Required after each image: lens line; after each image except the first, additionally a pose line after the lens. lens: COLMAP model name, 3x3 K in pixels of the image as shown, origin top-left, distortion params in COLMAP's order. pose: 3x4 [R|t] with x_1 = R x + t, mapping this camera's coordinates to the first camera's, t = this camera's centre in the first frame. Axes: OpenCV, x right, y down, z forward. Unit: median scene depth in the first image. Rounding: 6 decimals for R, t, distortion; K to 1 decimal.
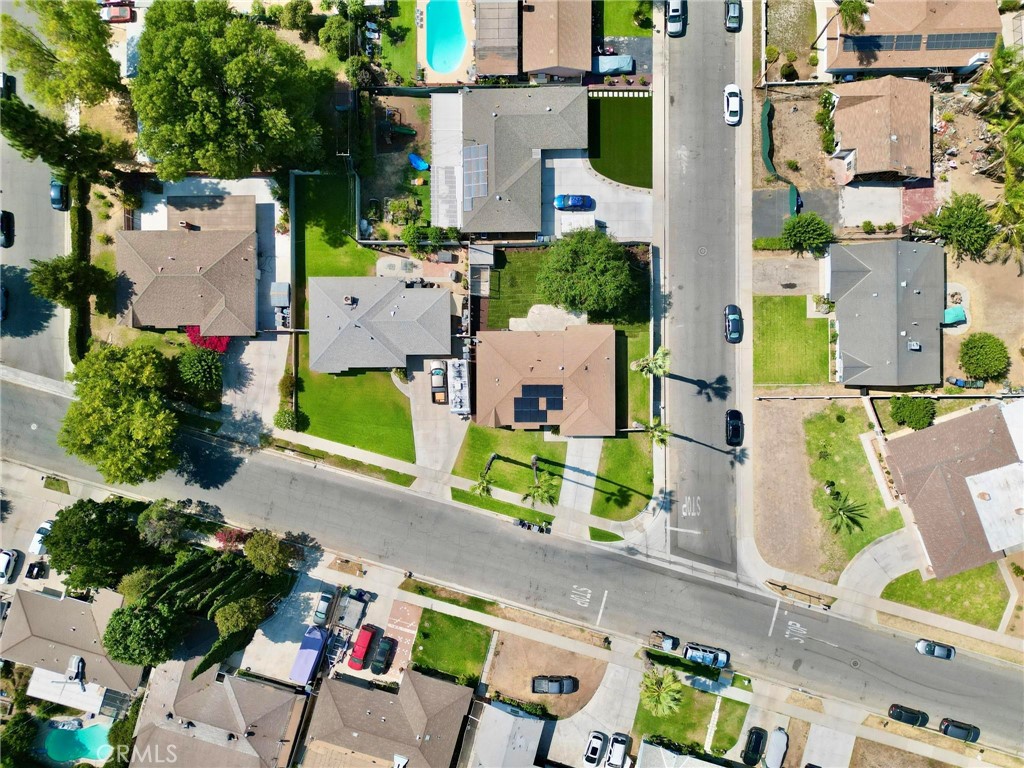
lens RADIAL K [[715.2, 0, 518.4], [0, 715.2, 386.0], [0, 0, 1]] dist [0.058763, -0.055041]
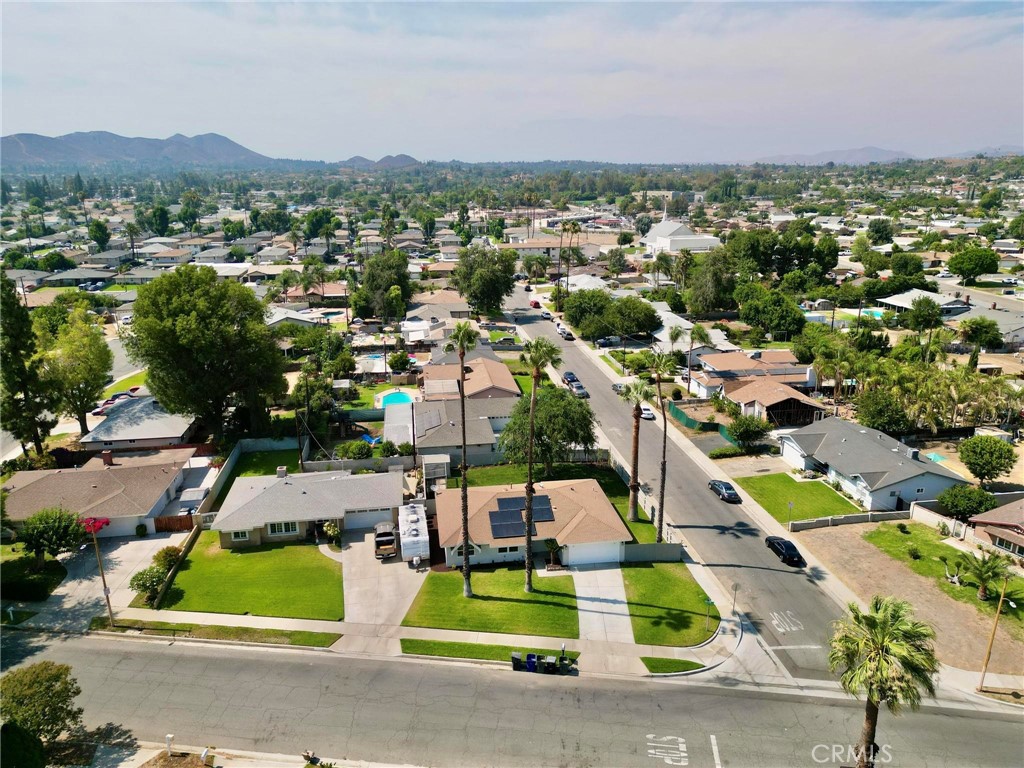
lens RADIAL K [[715.2, 0, 514.9], [0, 715.2, 375.3], [0, 0, 1]] dist [0.058763, -0.055041]
pose [[0.988737, -0.016609, 0.148737, -0.086342], [0.147200, 0.287424, -0.946425, 0.673117], [-0.027032, 0.957660, 0.286631, 0.614259]]
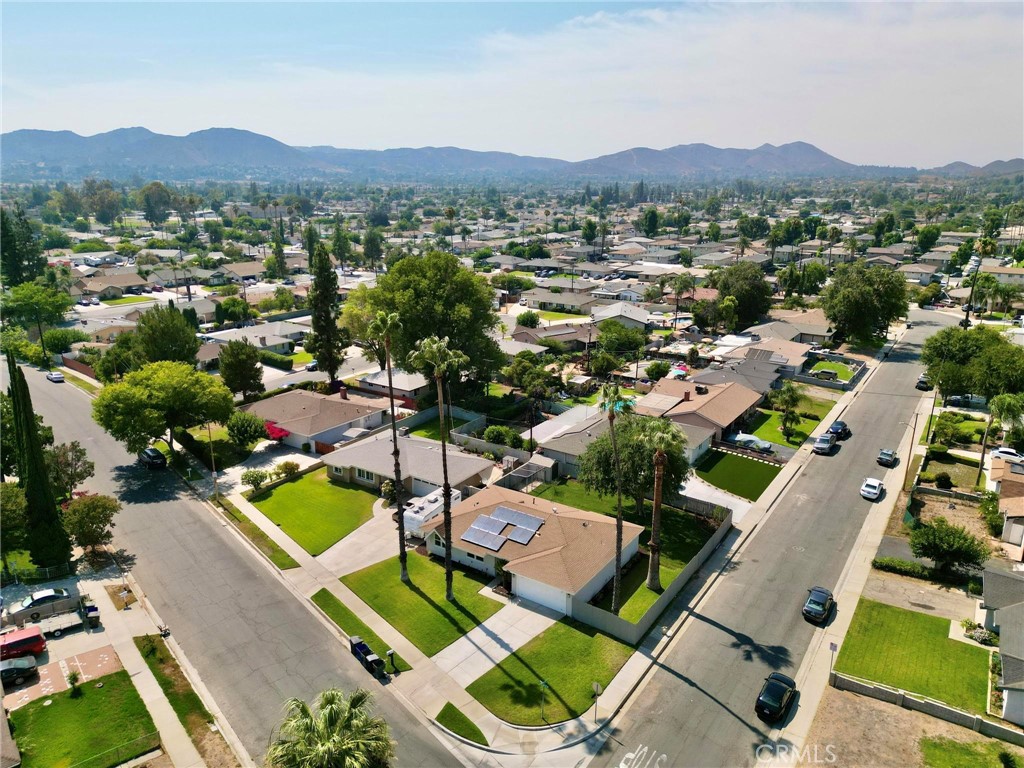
lens RADIAL K [[715.2, 0, 514.4], [0, 715.2, 383.0], [0, 0, 1]] dist [0.058763, -0.055041]
pose [[0.830000, 0.182696, -0.526993, 0.377033], [-0.557489, 0.242116, -0.794094, 0.535430], [-0.017484, 0.952891, 0.302808, 0.614722]]
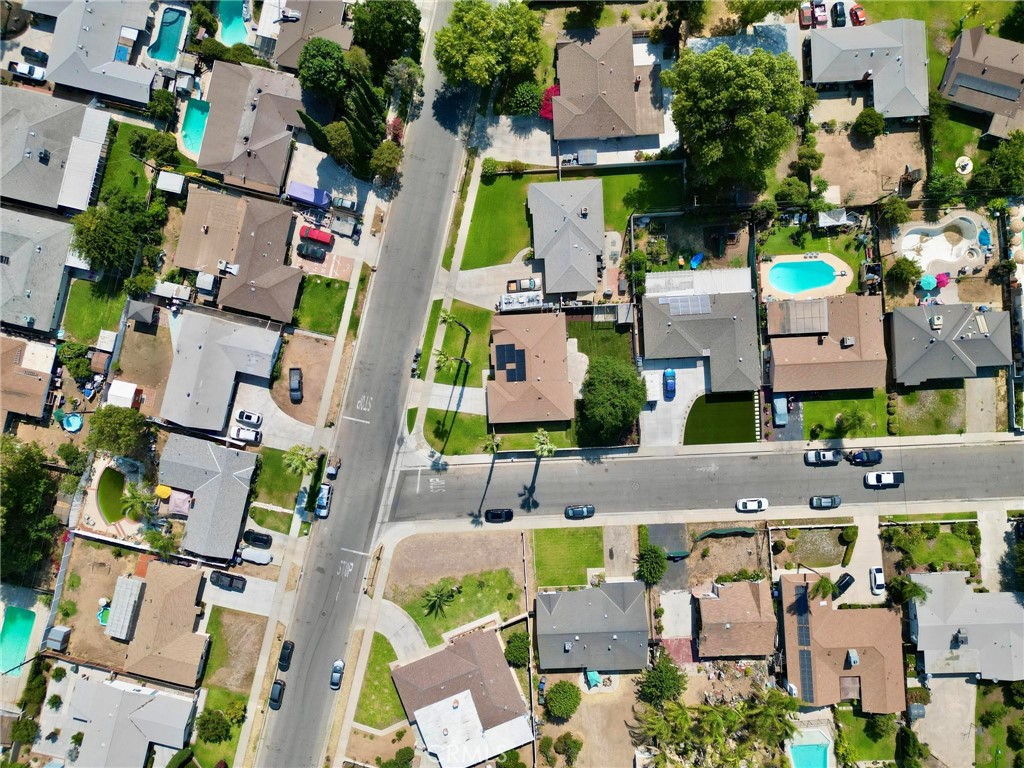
lens RADIAL K [[715.2, 0, 512.0], [0, 715.2, 385.6], [0, 0, 1]] dist [0.058763, -0.055041]
pose [[0.045251, 0.998933, 0.009276, 0.055337], [-0.998461, 0.044927, 0.032514, -0.016813], [0.032062, -0.010733, 0.999428, -0.282269]]
